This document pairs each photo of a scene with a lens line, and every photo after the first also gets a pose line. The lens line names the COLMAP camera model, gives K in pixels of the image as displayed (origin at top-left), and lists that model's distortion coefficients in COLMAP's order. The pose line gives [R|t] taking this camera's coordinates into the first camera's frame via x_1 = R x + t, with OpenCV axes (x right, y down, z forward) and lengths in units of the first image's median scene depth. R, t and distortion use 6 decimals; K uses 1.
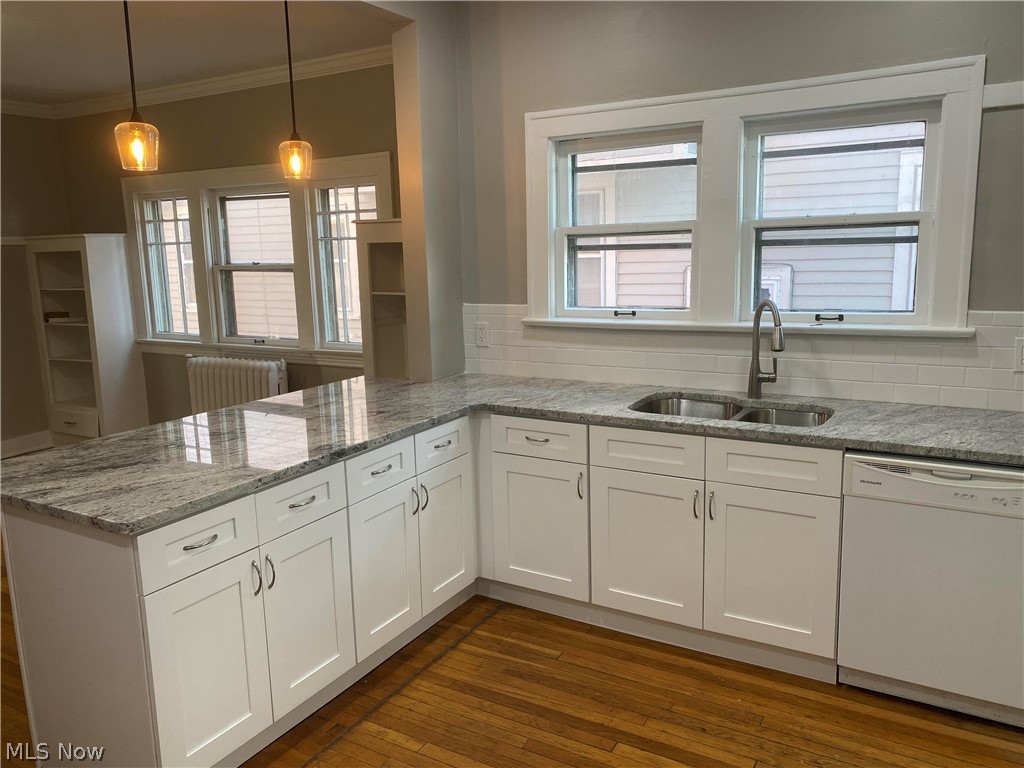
lens RADIAL K [[777.1, 0, 498.0], [0, 777.1, 391.7], [0, 0, 1]] dist [0.040405, -0.032215]
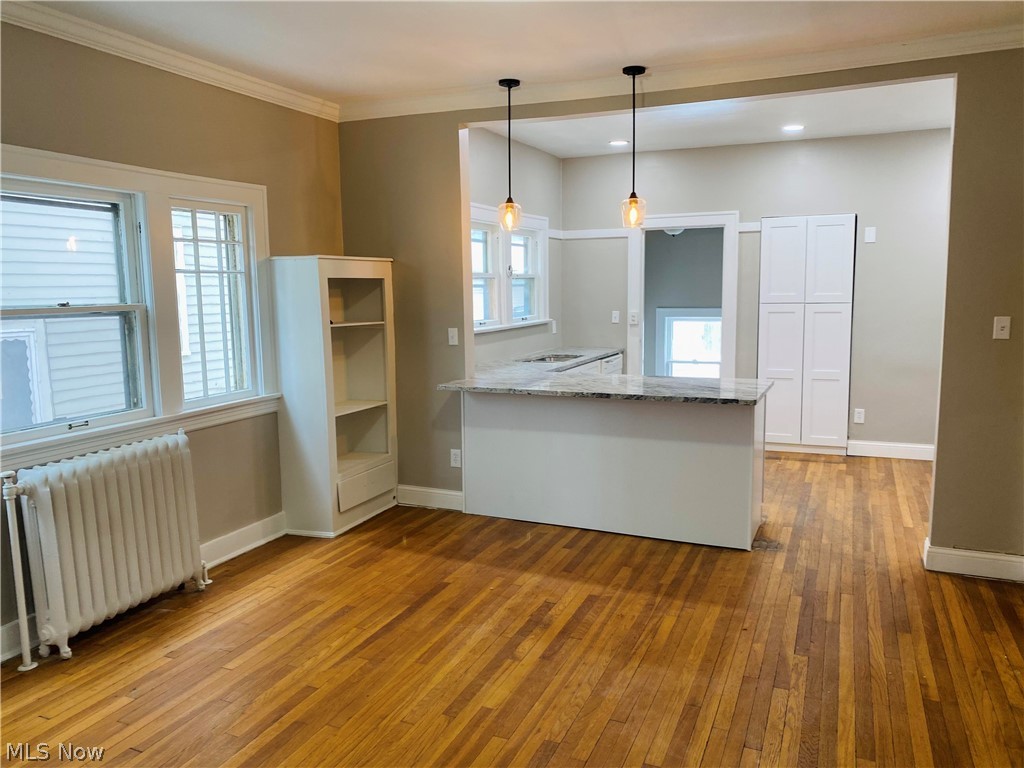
lens RADIAL K [[777.1, 0, 512.7], [0, 777.1, 389.6], [0, 0, 1]] dist [0.040405, -0.032215]
pose [[-0.112160, -0.103990, 0.988234, -1.801449], [0.205915, 0.970490, 0.125493, -0.183505], [-0.972121, 0.217567, -0.087438, 1.272113]]
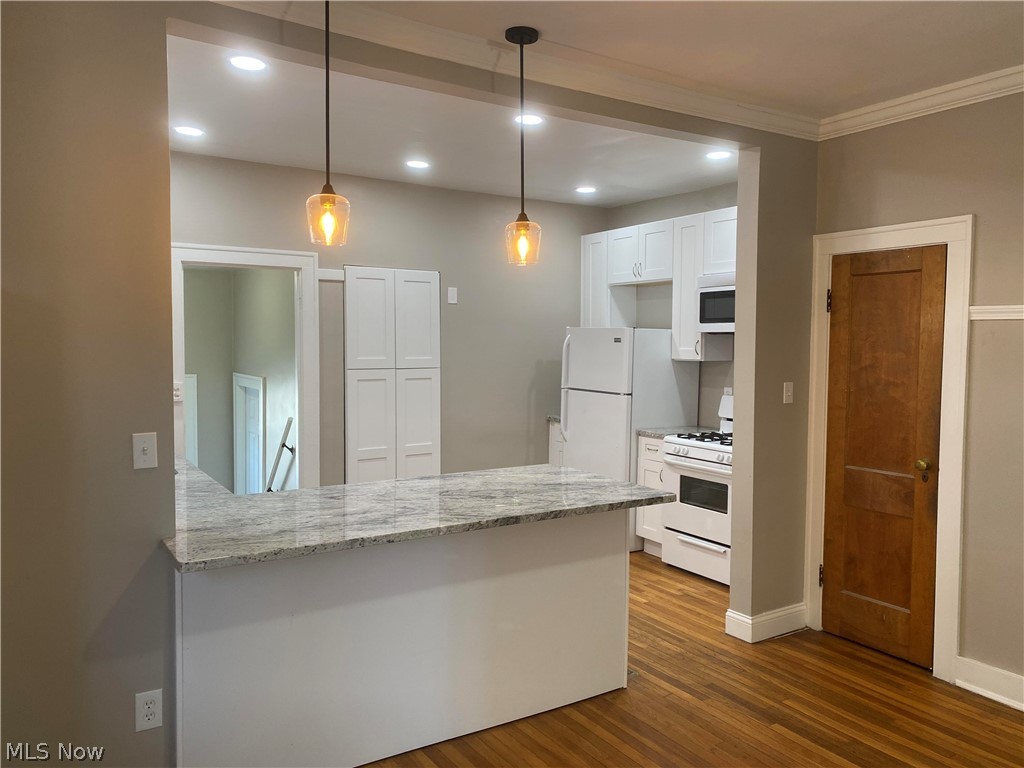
lens RADIAL K [[777.1, 0, 527.6], [0, 777.1, 377.5], [0, 0, 1]] dist [0.040405, -0.032215]
pose [[-0.895883, -0.000981, 0.444288, -0.832586], [0.100322, 0.973724, 0.204444, -0.304736], [-0.432814, 0.227730, -0.872245, 1.729780]]
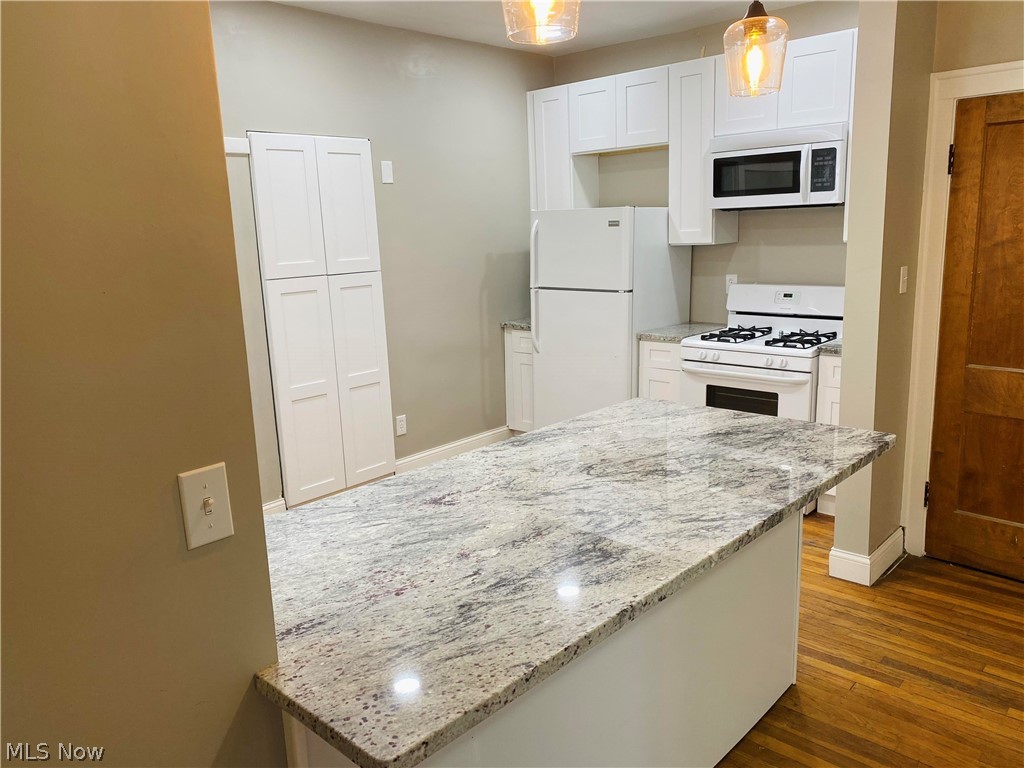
lens RADIAL K [[777.1, 0, 515.6], [0, 777.1, 381.7], [0, 0, 1]] dist [0.040405, -0.032215]
pose [[-0.974874, 0.016688, 0.222131, -0.356601], [0.100133, 0.923591, 0.370073, -0.281492], [-0.198983, 0.383017, -0.902055, 1.499602]]
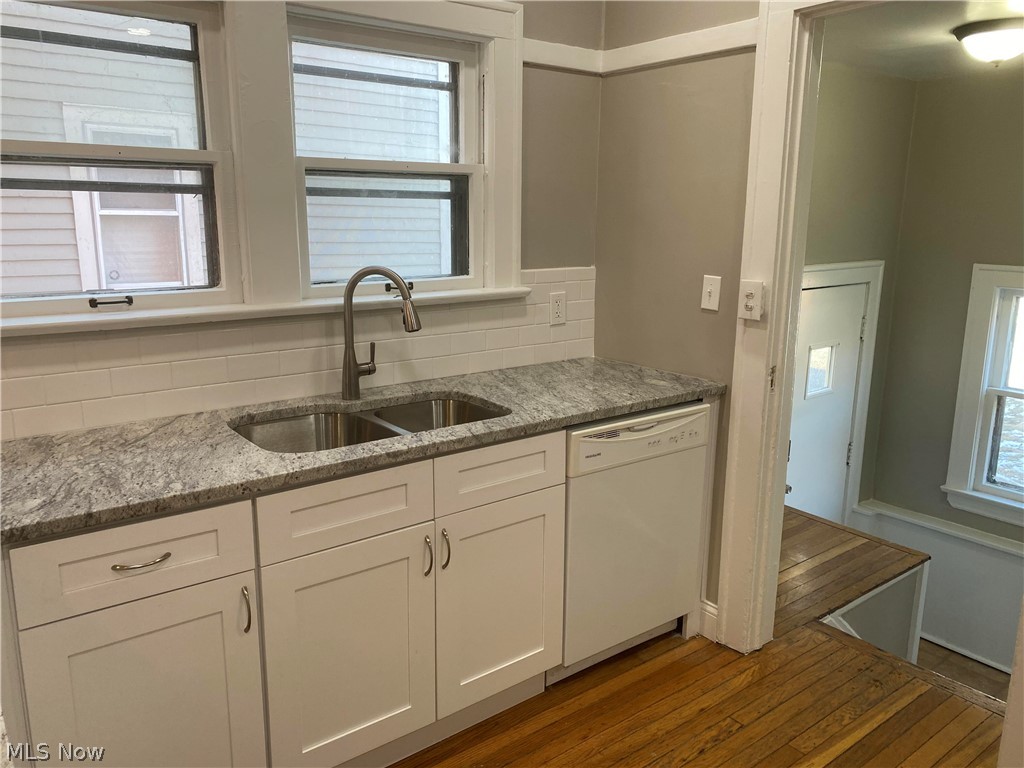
lens RADIAL K [[777.1, 0, 512.4], [0, 777.1, 381.9], [0, 0, 1]] dist [0.040405, -0.032215]
pose [[0.369853, -0.167448, 0.913876, -0.300777], [0.159231, 0.980496, 0.115212, -0.071216], [-0.915344, 0.102906, 0.389302, 0.582096]]
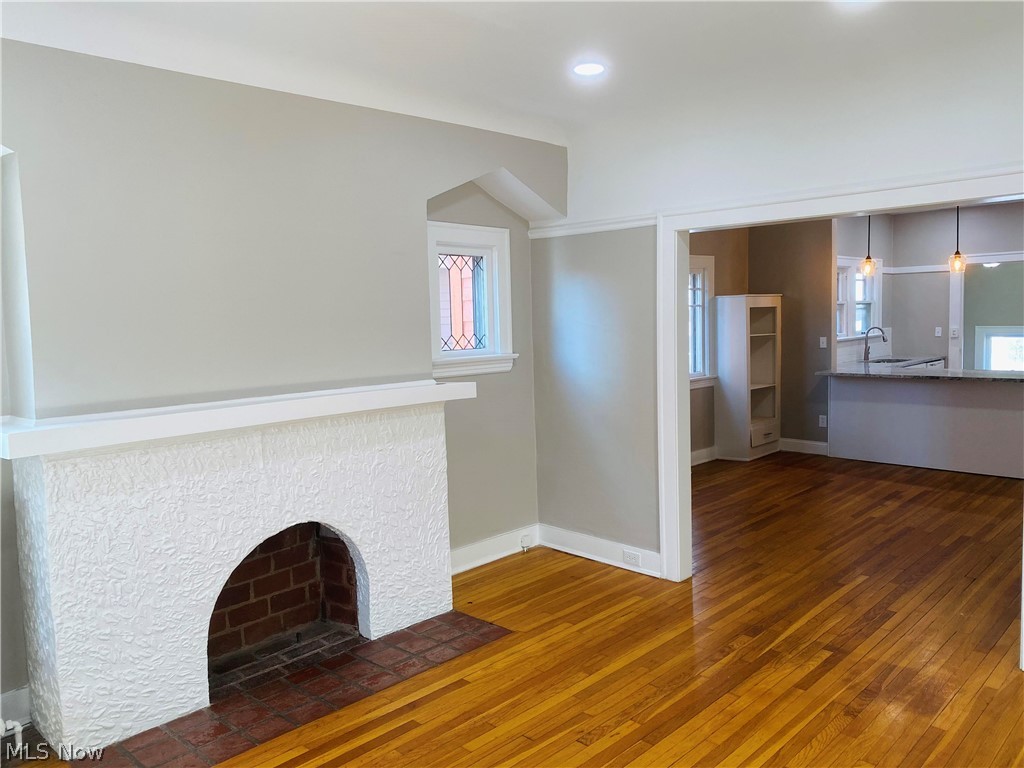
lens RADIAL K [[777.1, 0, 504.7], [0, 777.1, 383.4], [0, 0, 1]] dist [0.040405, -0.032215]
pose [[0.245977, -0.063518, 0.967192, -2.939306], [0.206547, 0.978367, 0.011723, -0.228909], [-0.947013, 0.196887, 0.253775, 1.598534]]
